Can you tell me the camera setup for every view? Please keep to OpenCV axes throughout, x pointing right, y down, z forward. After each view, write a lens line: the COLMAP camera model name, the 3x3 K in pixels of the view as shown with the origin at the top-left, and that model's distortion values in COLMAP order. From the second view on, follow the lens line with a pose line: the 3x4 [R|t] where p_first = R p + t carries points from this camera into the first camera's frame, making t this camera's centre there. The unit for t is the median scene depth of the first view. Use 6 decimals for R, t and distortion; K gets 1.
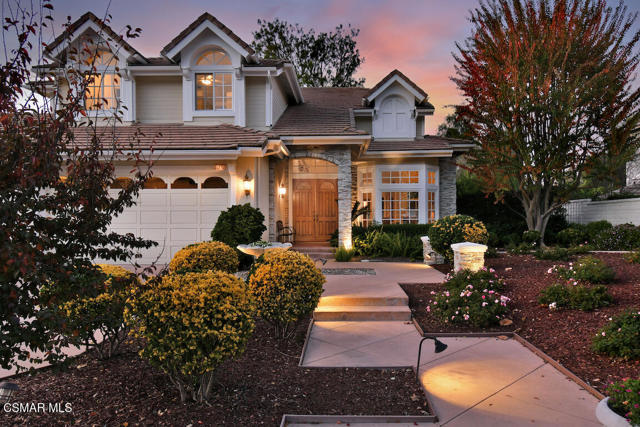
lens RADIAL K [[442.6, 0, 320.0], [0, 442.6, 213.5], [0, 0, 1]] dist [0.001464, -0.000446]
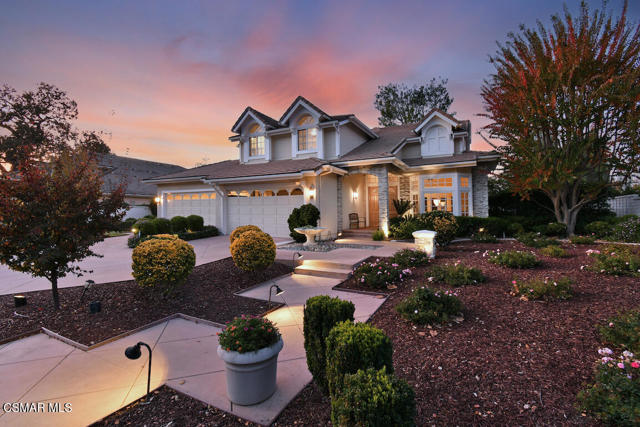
lens RADIAL K [[283.8, 0, 329.2], [0, 283.8, 200.8], [0, 0, 1]] dist [-0.000434, -0.000763]
pose [[0.890263, -0.015628, -0.455178, 0.339446], [0.004049, 0.999643, -0.026403, -0.003519], [0.455428, 0.021663, 0.890009, 0.050884]]
